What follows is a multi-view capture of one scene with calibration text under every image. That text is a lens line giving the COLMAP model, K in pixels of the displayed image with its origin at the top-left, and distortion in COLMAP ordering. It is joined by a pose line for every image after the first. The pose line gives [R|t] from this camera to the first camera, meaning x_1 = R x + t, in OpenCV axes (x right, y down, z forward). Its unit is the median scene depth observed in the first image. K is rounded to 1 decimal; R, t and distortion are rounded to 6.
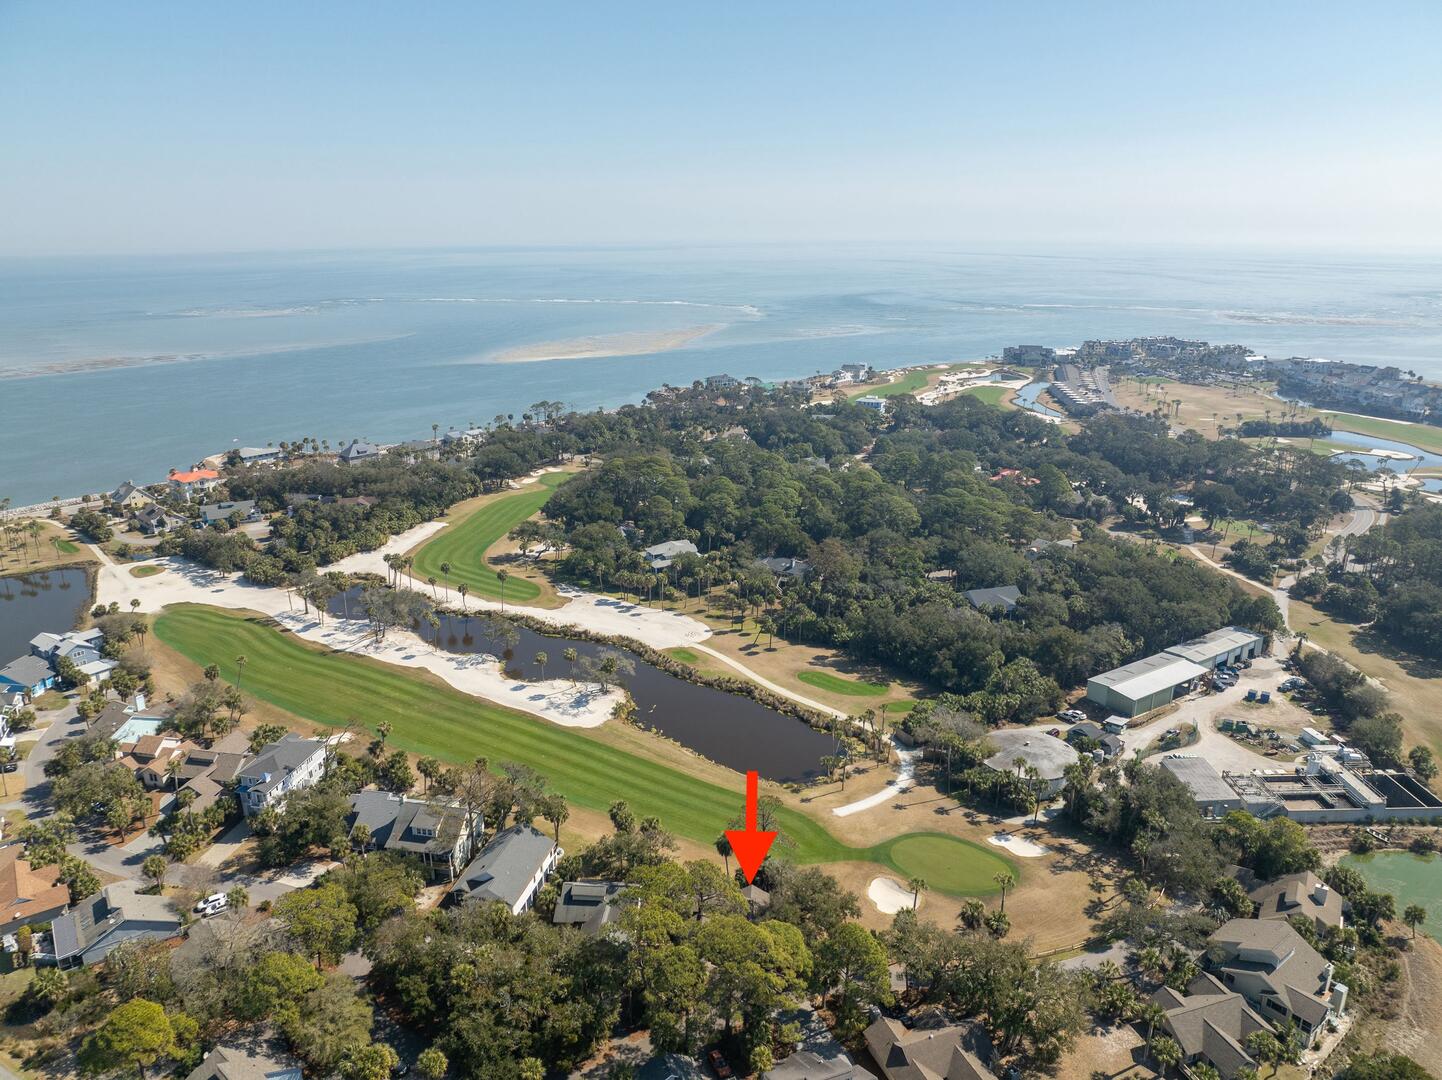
lens RADIAL K [[1014.2, 0, 722.8], [0, 1014.2, 540.7], [0, 0, 1]] dist [-0.033352, -0.001544]
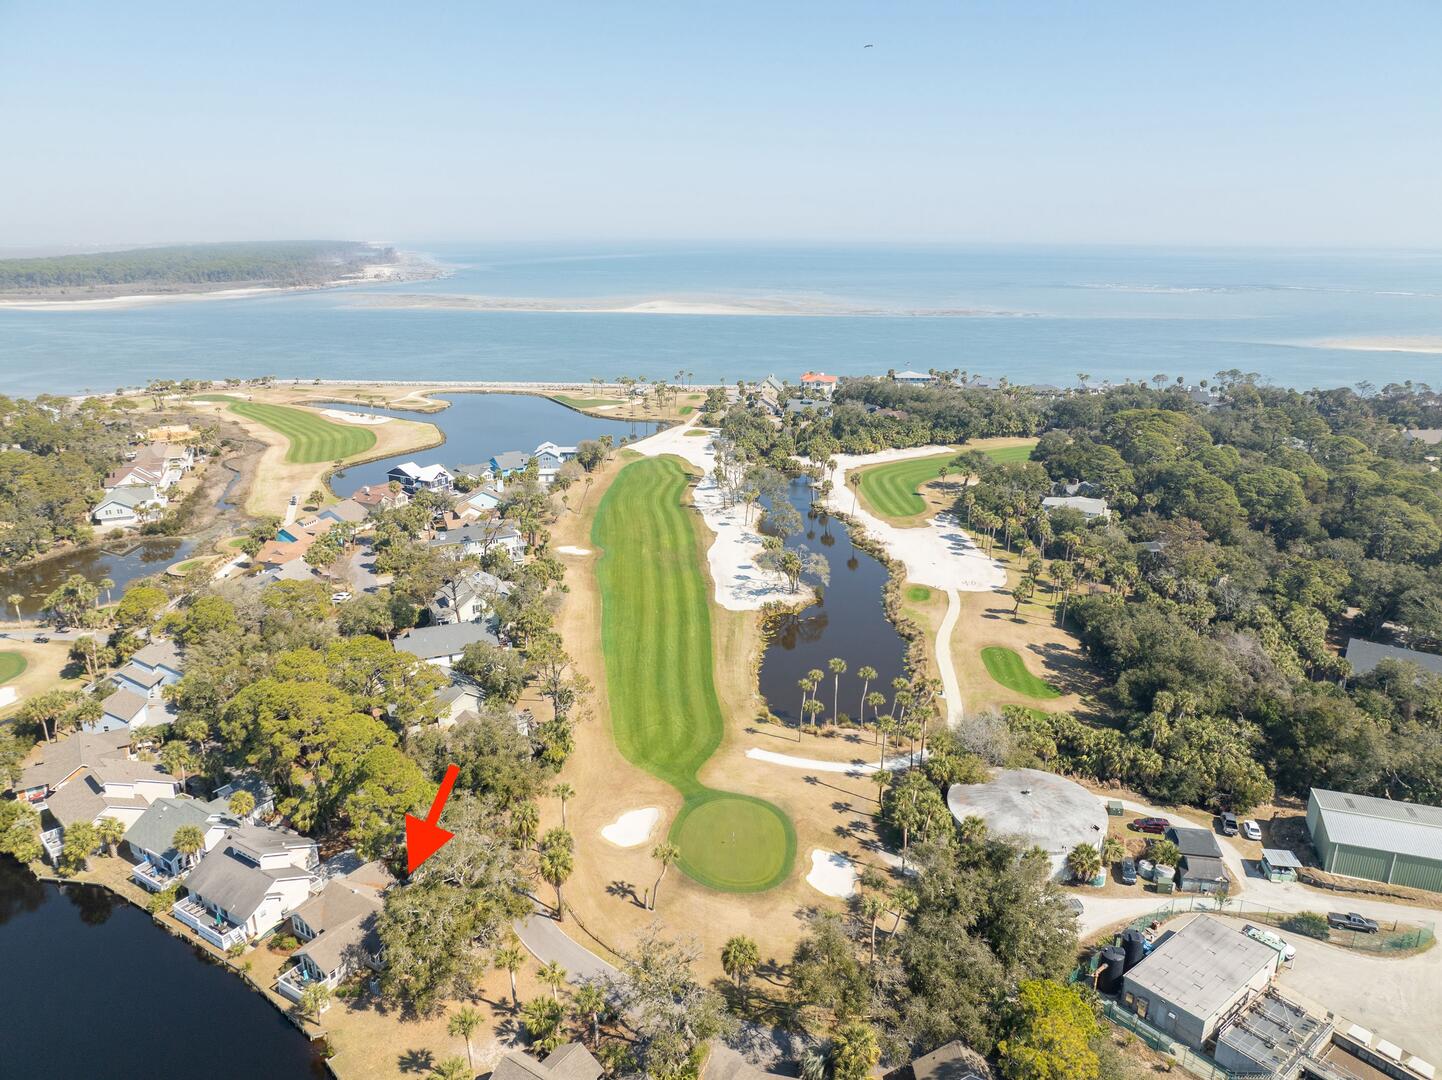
lens RADIAL K [[1014.2, 0, 723.9], [0, 1014.2, 537.7], [0, 0, 1]] dist [-0.033352, -0.001544]
pose [[0.609796, 0.234106, -0.757195, 0.667862], [-0.234682, 0.965871, 0.109626, 0.018311], [0.757016, 0.110851, 0.643924, 0.435909]]
